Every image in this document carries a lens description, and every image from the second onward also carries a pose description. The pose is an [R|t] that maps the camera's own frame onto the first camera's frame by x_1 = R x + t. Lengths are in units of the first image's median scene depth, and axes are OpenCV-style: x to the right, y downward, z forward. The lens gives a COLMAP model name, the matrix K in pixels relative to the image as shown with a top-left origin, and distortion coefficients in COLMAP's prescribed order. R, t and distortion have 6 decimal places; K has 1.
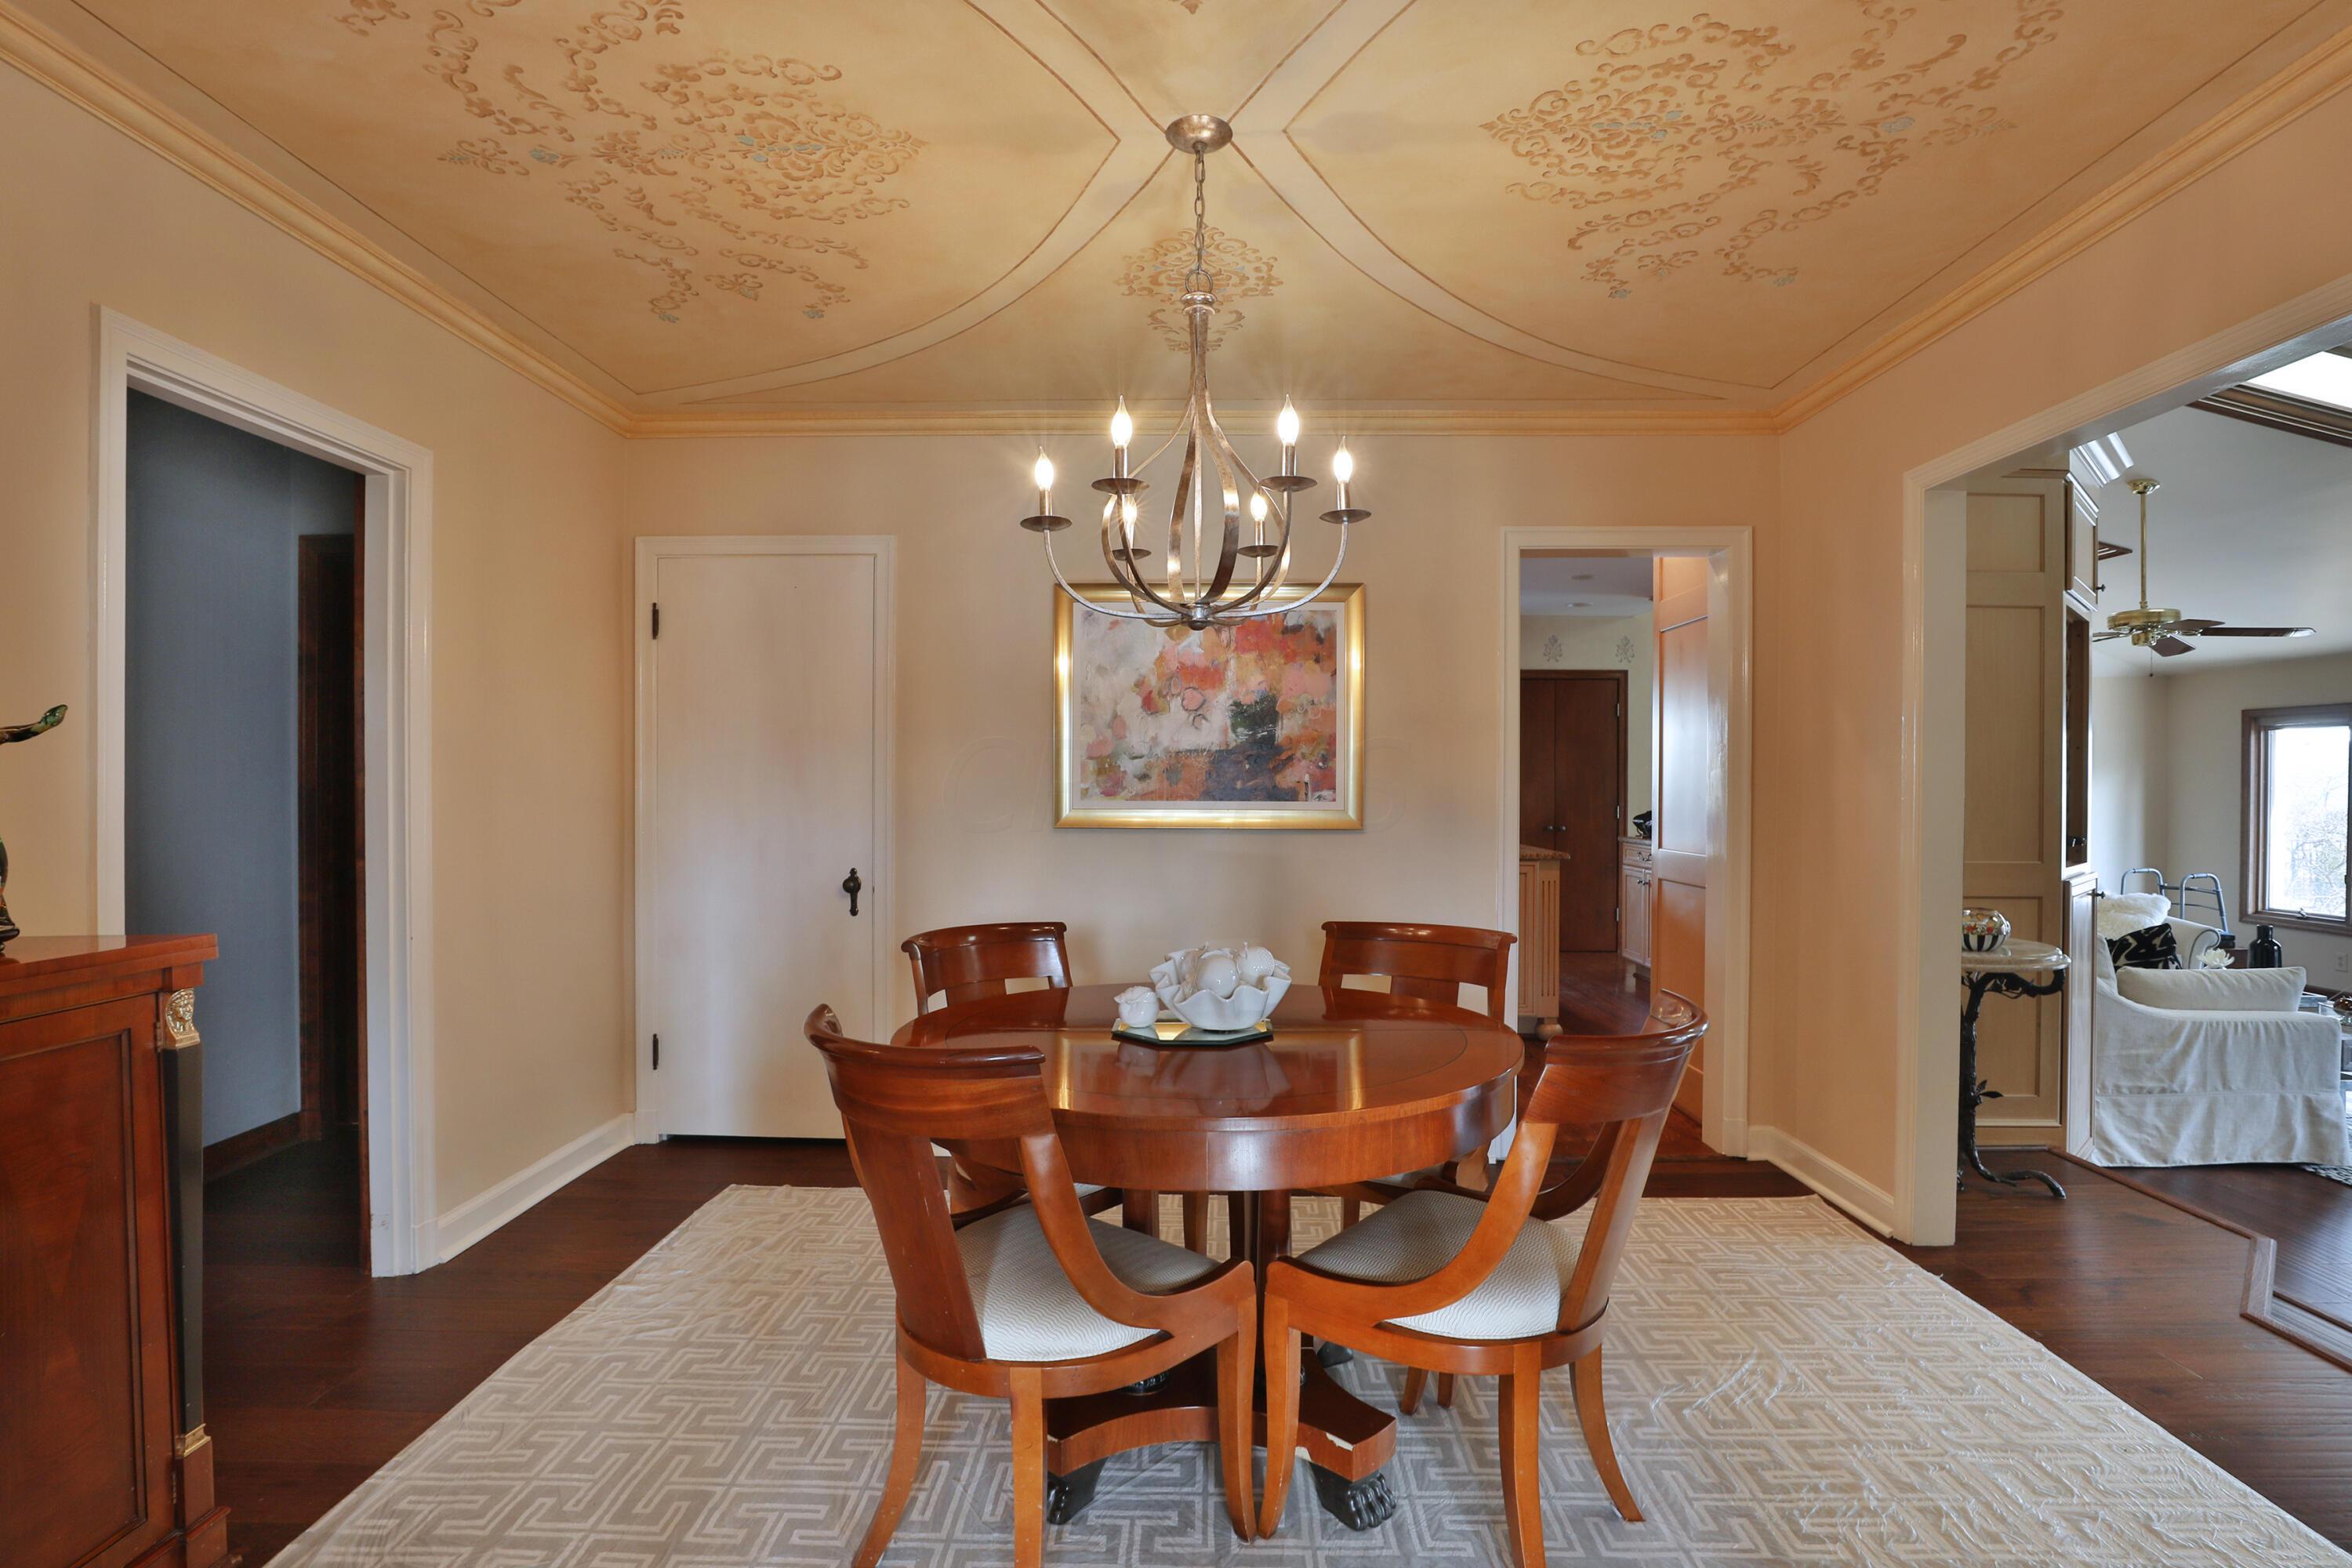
lens RADIAL K [[1125.8, 0, 1157.4], [0, 1125.8, 788.5], [0, 0, 1]] dist [-0.037902, 0.006925]
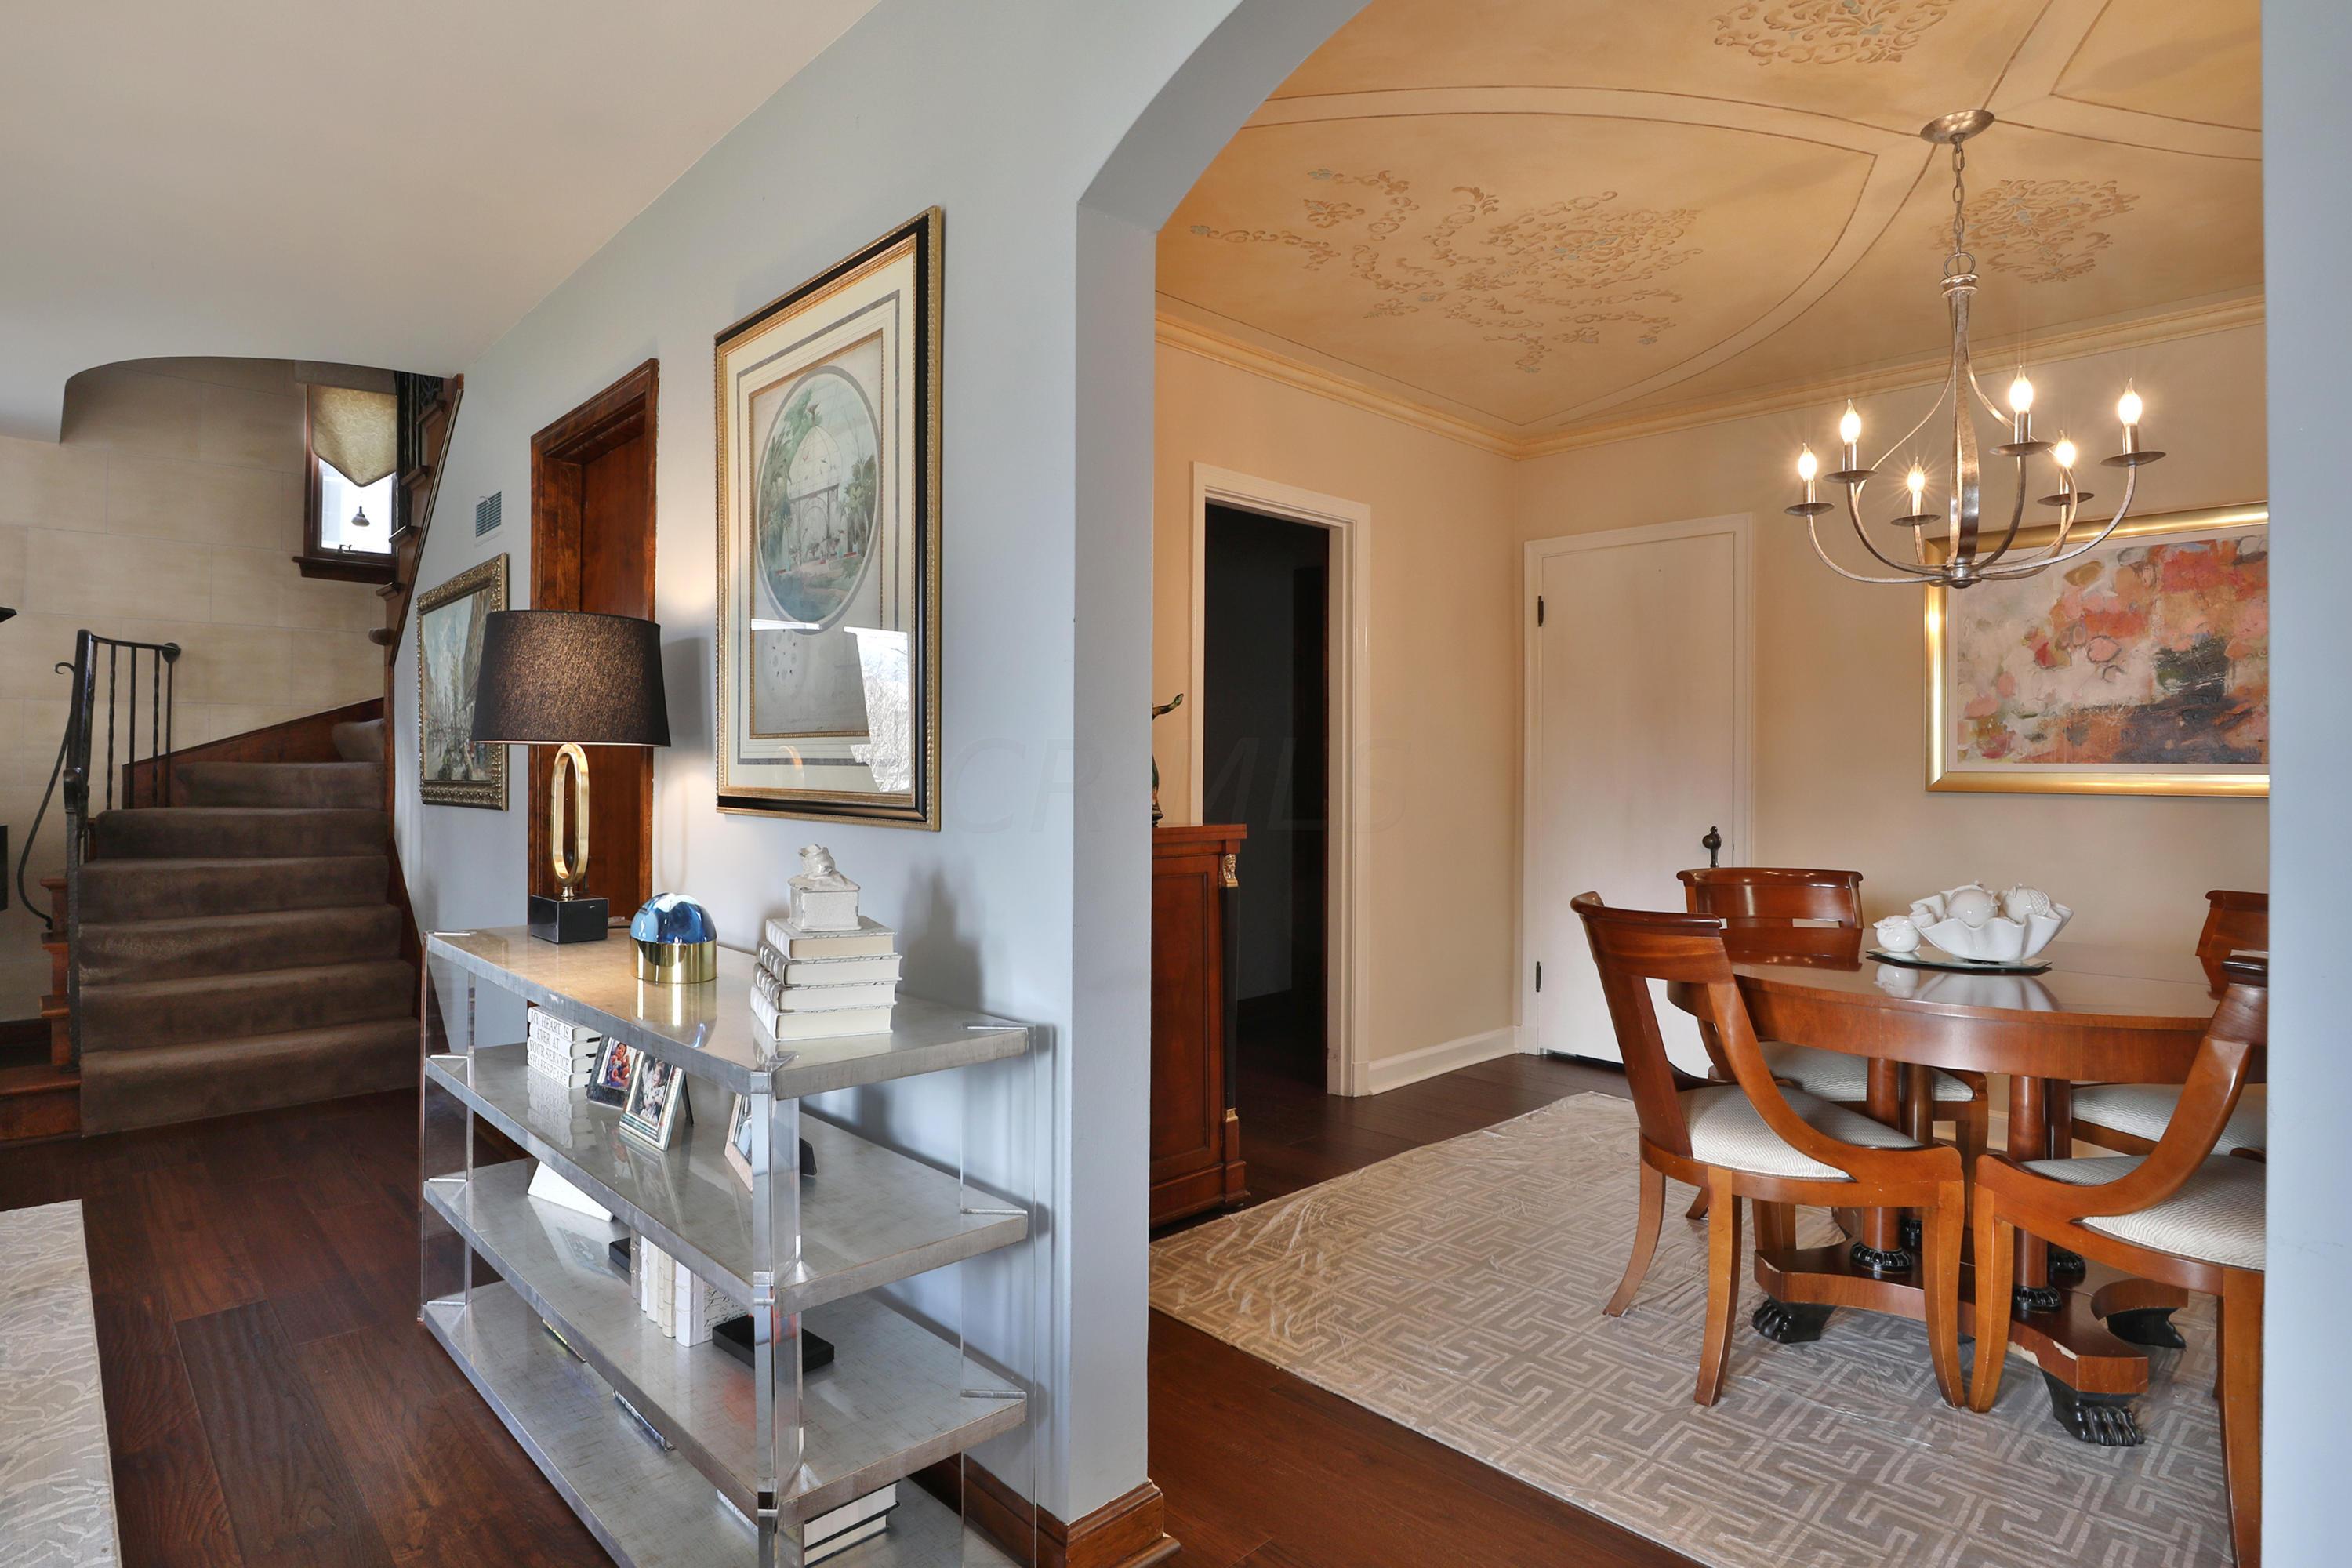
lens RADIAL K [[1199.0, 0, 1109.7], [0, 1199.0, 749.0], [0, 0, 1]] dist [-0.038144, 0.003270]
pose [[0.682528, -0.006460, -0.730831, 0.170066], [-0.008634, 0.999820, -0.016902, 0.021849], [0.730808, 0.017846, 0.682350, -0.202265]]
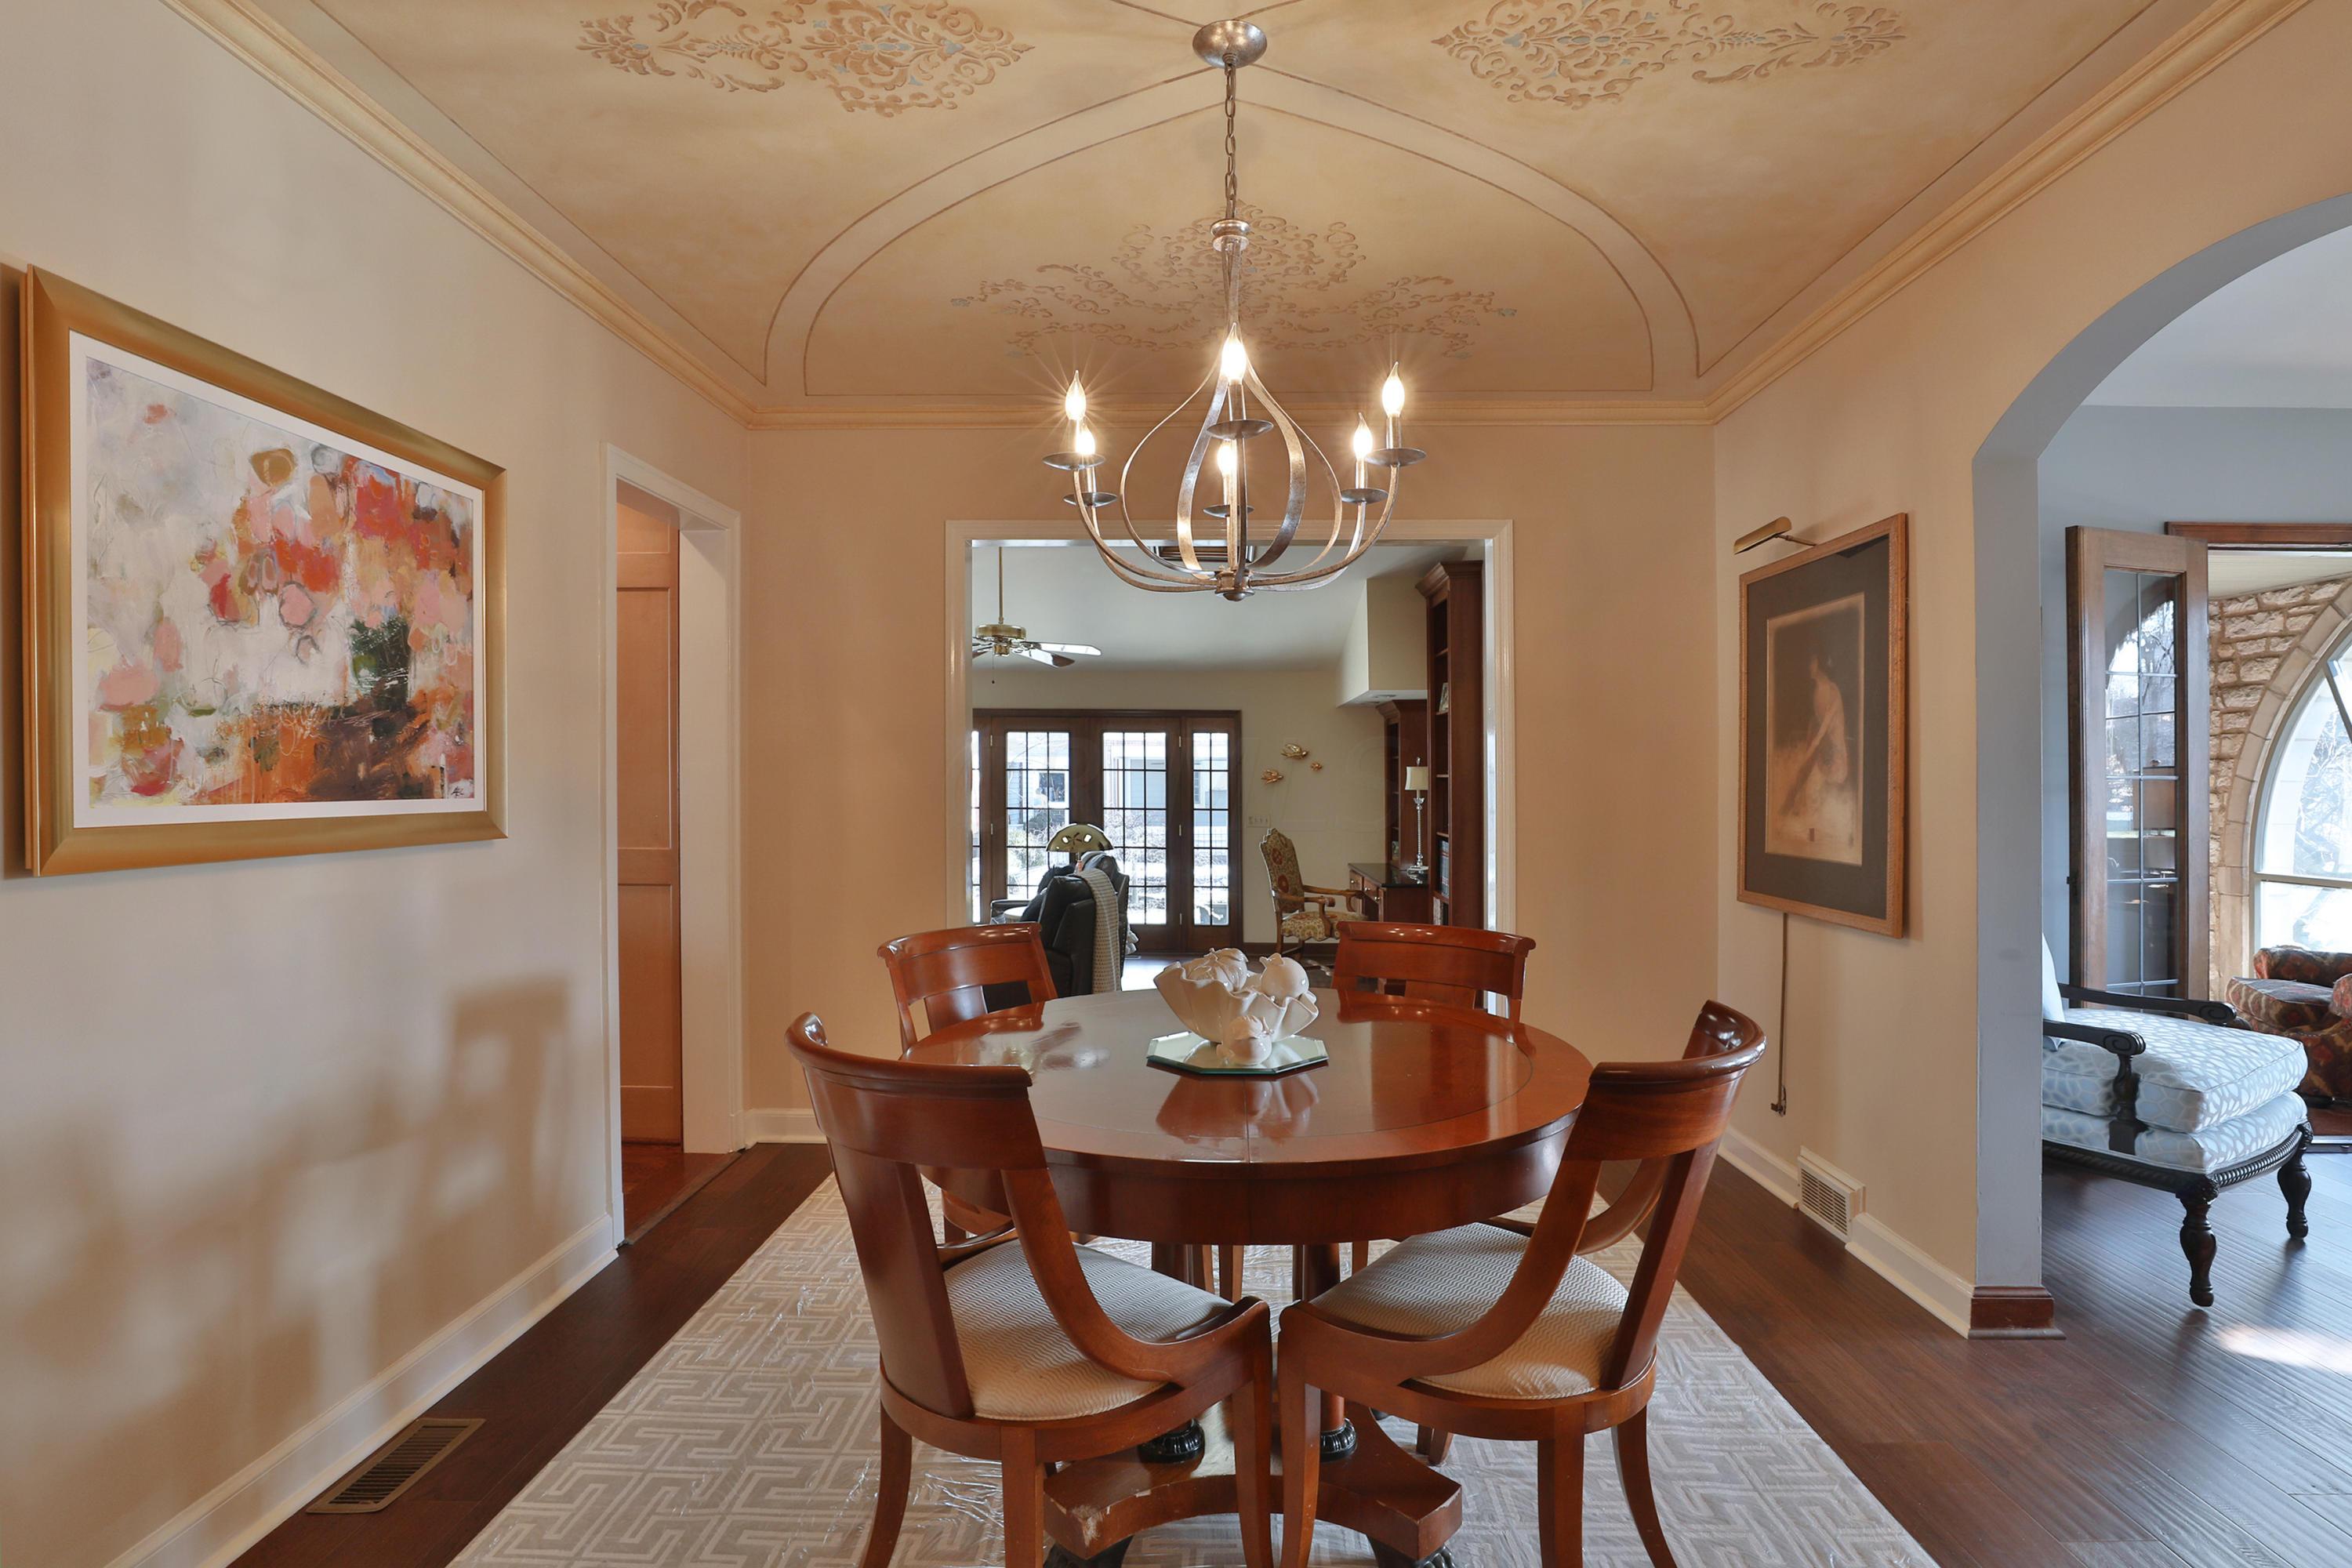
lens RADIAL K [[1158.6, 0, 1206.1], [0, 1158.6, 736.7], [0, 0, 1]] dist [-0.039774, 0.010132]
pose [[-0.015299, 0.031338, 0.999392, -0.494902], [-0.000865, 0.999508, -0.031355, -0.003170], [-0.999883, -0.001344, -0.015264, 0.592239]]
